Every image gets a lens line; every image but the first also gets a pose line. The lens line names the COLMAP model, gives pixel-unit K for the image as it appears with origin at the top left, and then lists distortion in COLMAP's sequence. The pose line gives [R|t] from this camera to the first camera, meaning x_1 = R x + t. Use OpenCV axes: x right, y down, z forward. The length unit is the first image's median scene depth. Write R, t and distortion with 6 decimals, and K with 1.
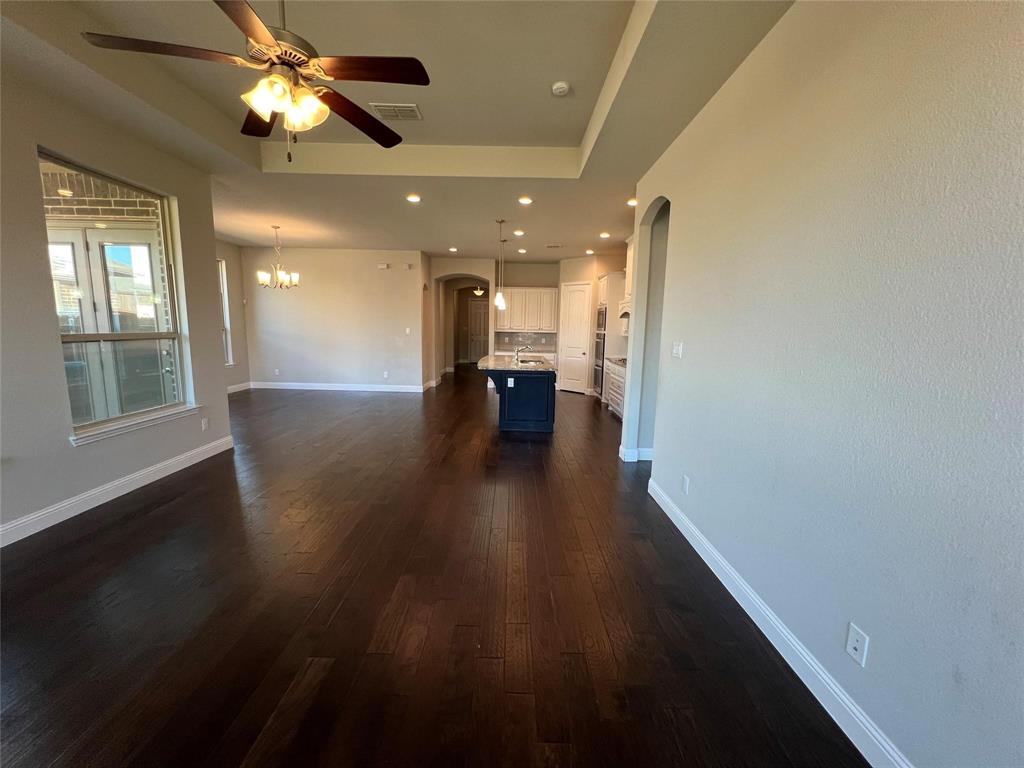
lens RADIAL K [[409.5, 0, 514.8], [0, 409.5, 384.6], [0, 0, 1]] dist [0.002053, 0.000199]
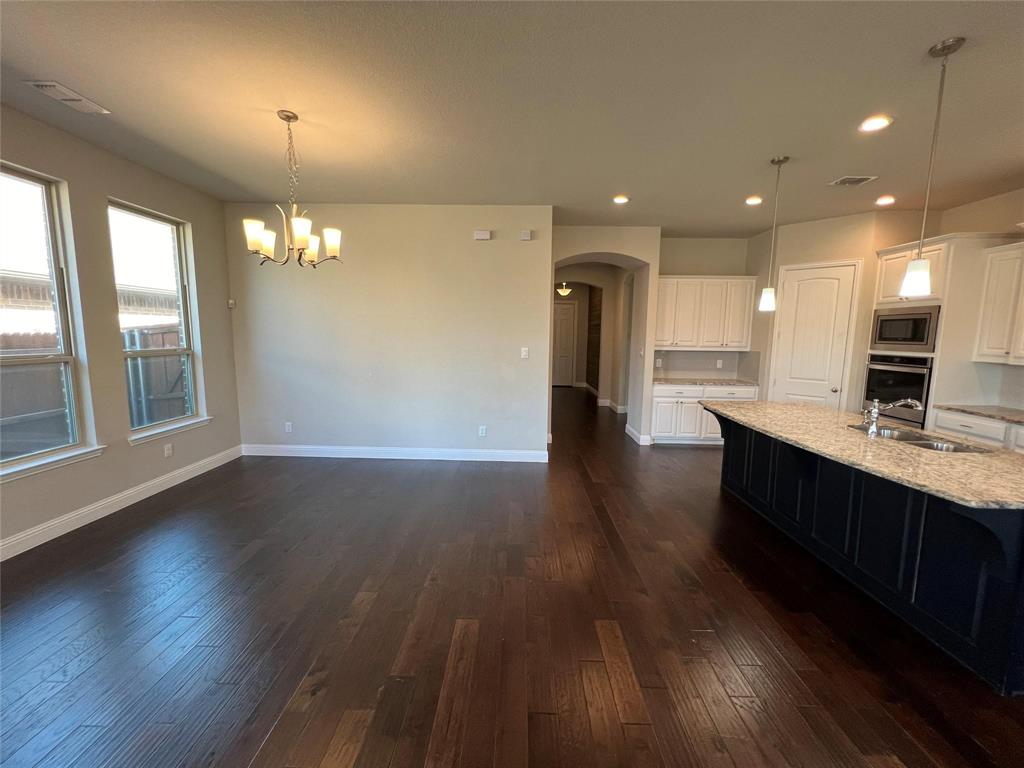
lens RADIAL K [[409.5, 0, 514.6], [0, 409.5, 381.1], [0, 0, 1]] dist [0.002053, 0.000199]
pose [[0.999723, -0.005392, -0.022904, -0.262599], [0.004763, 0.999613, -0.027416, -0.078247], [0.023043, 0.027299, 0.999362, 0.452428]]
